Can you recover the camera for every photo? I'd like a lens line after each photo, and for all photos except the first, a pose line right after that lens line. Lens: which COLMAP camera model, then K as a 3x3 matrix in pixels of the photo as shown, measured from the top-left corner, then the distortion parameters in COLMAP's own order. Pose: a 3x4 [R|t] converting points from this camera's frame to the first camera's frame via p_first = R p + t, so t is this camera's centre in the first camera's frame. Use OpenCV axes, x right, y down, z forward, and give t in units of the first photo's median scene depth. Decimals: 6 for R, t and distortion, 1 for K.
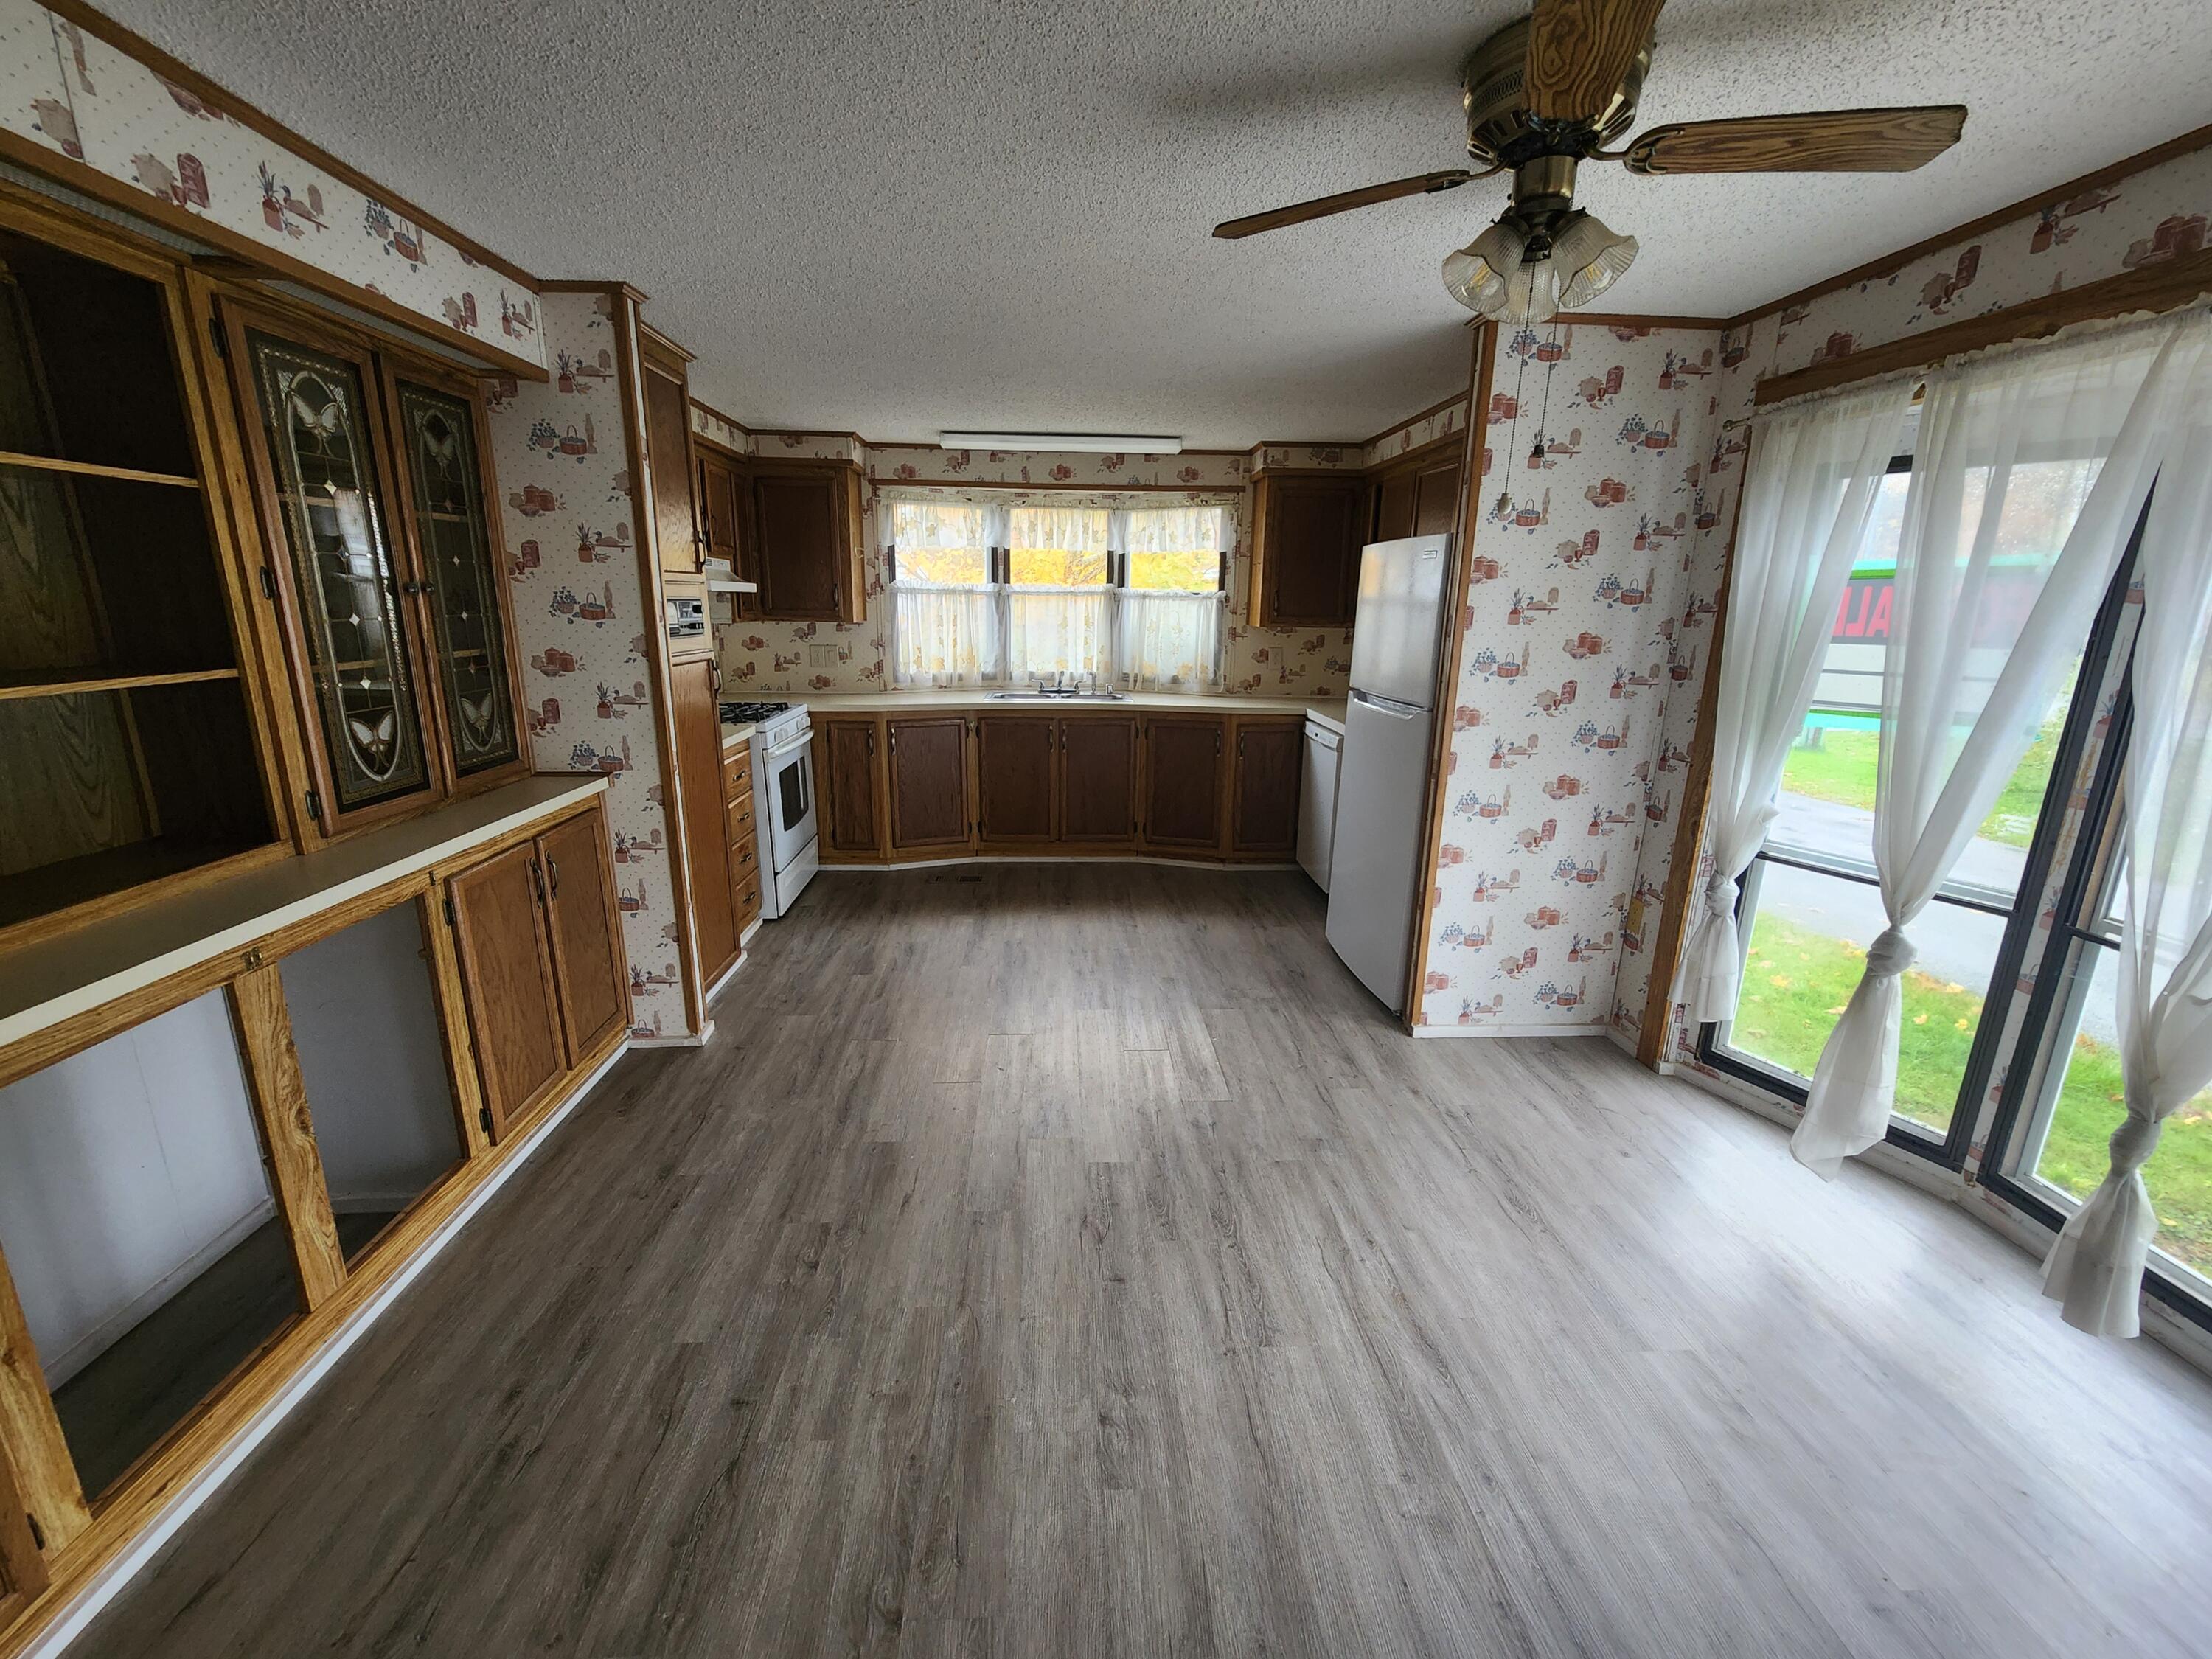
lens RADIAL K [[913.8, 0, 1106.0], [0, 913.8, 829.5], [0, 0, 1]] dist [-0.001272, -0.000584]
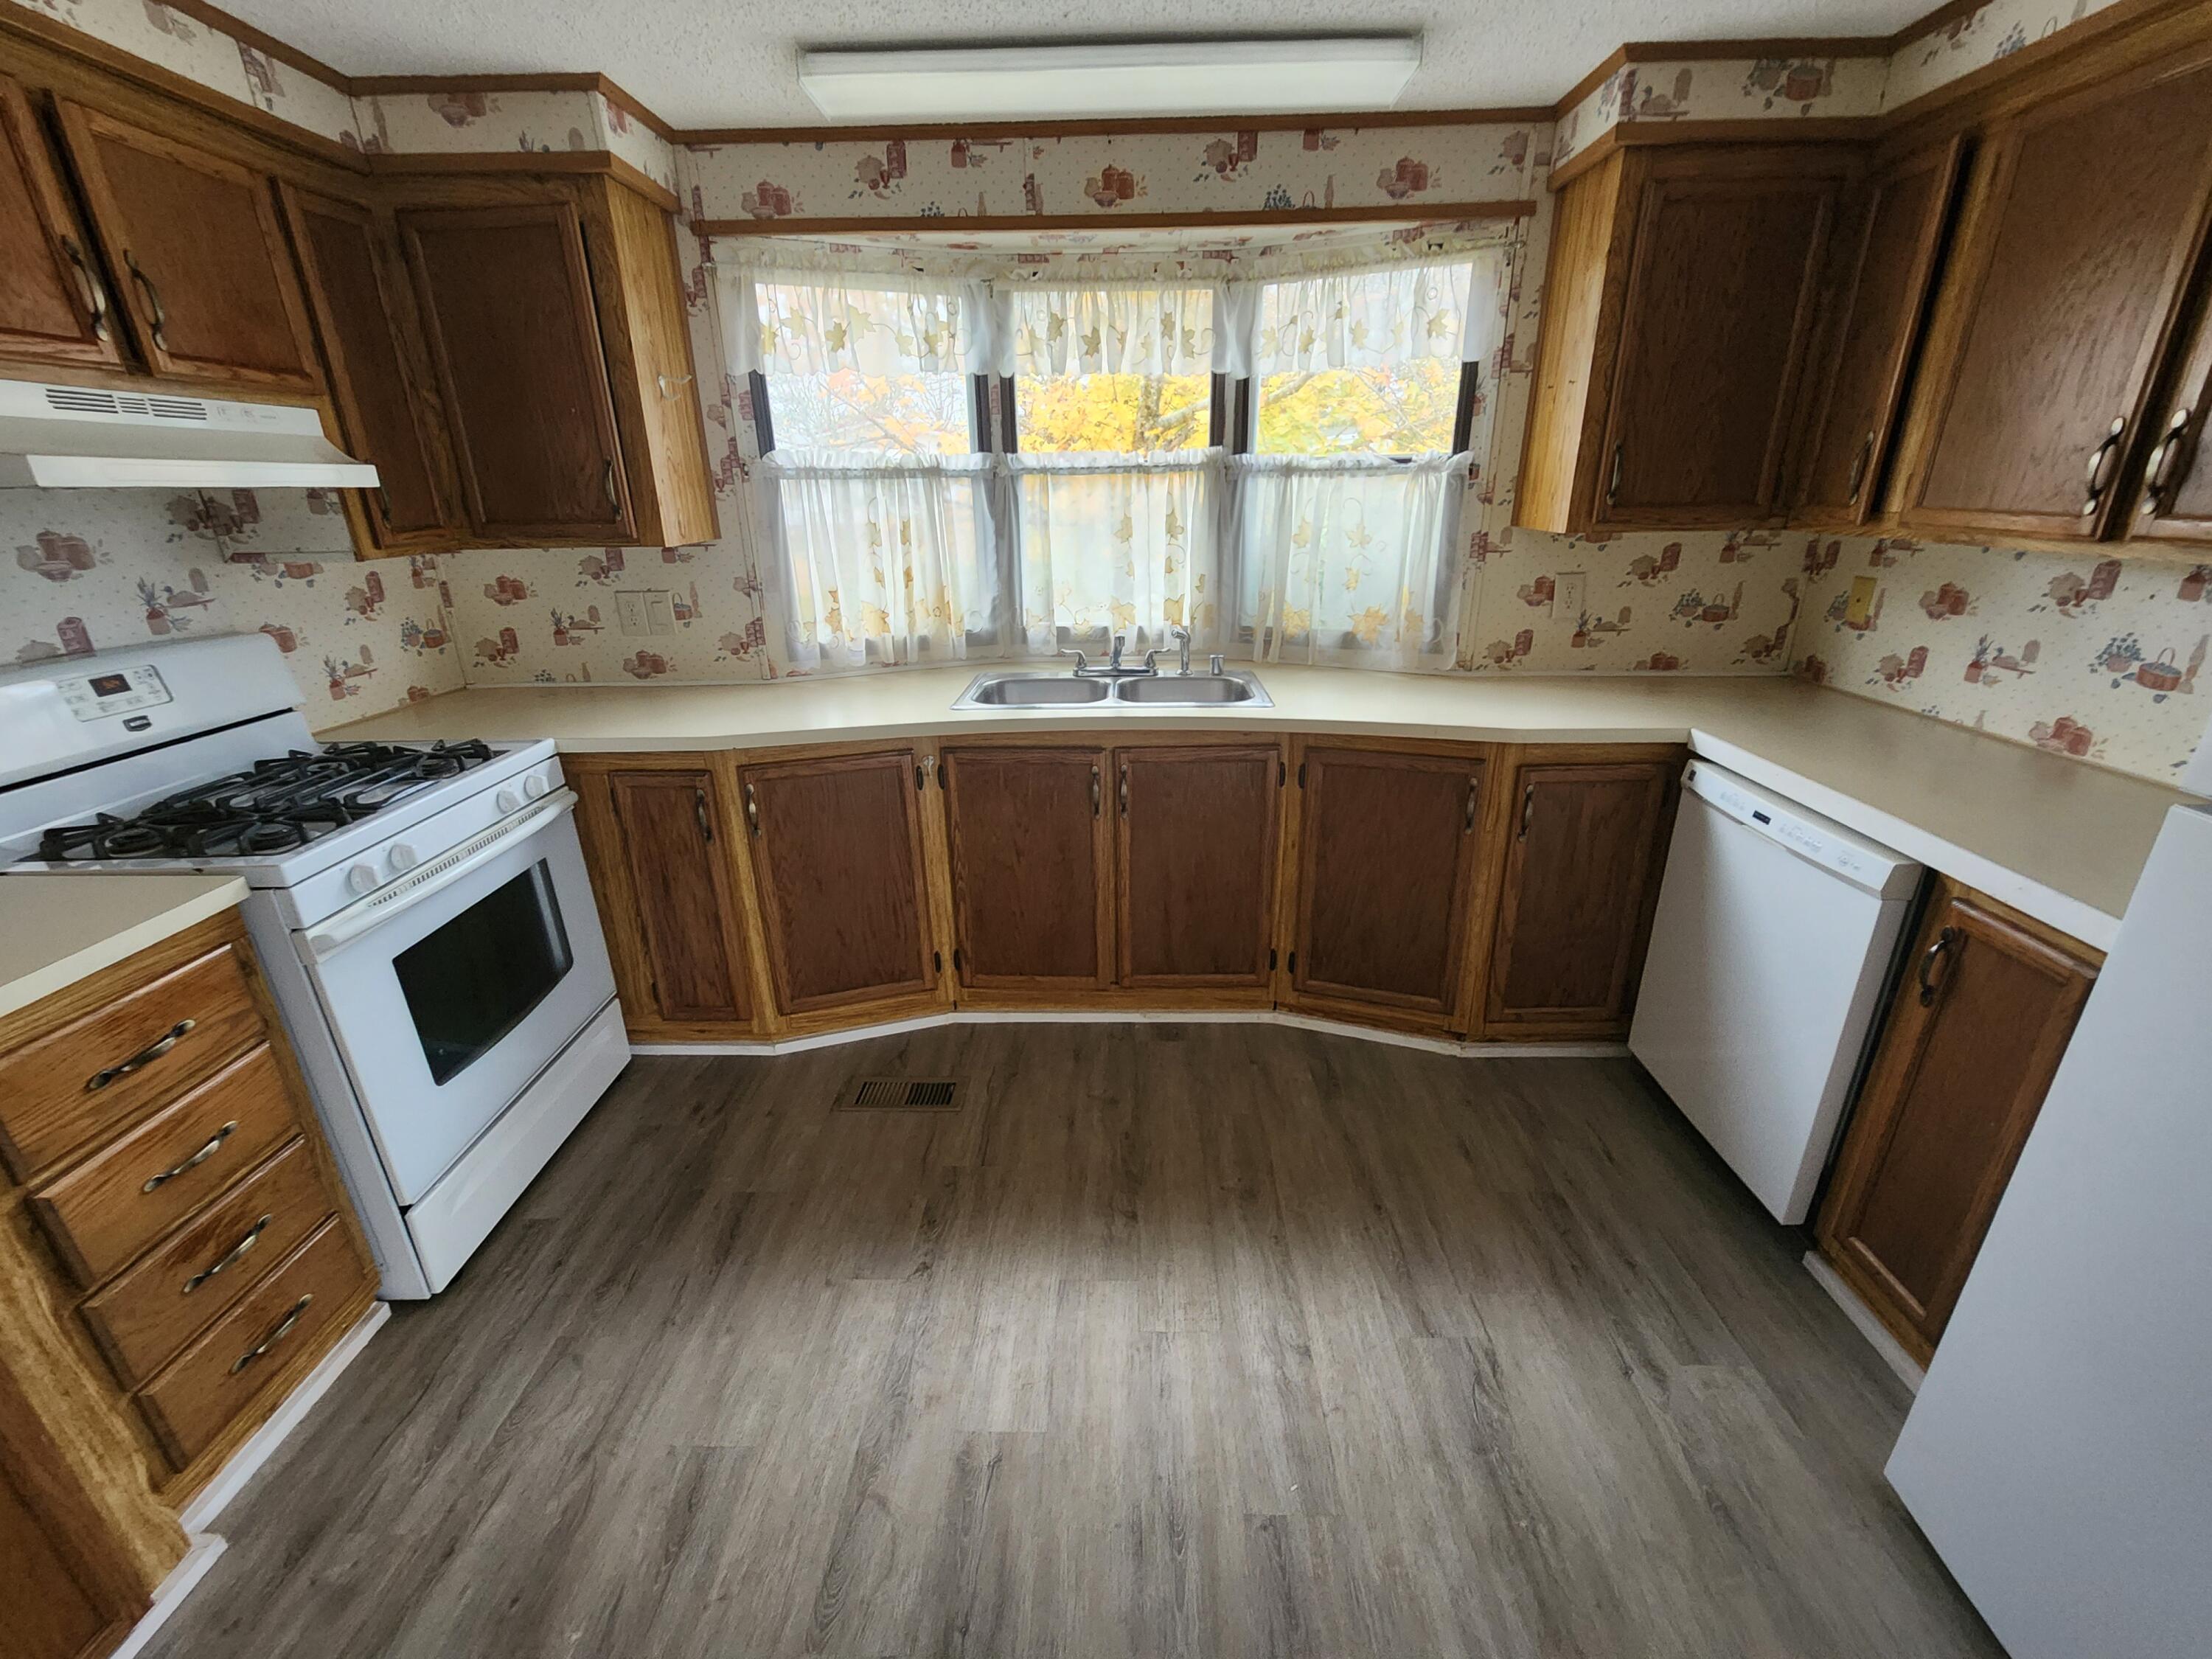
lens RADIAL K [[886.5, 0, 1113.4], [0, 886.5, 798.0], [0, 0, 1]] dist [0.000075, 0.000183]
pose [[0.996955, -0.002116, -0.077948, -0.015418], [0.010018, 0.994823, 0.101128, -0.135508], [0.077331, -0.101601, 0.991815, 0.528287]]
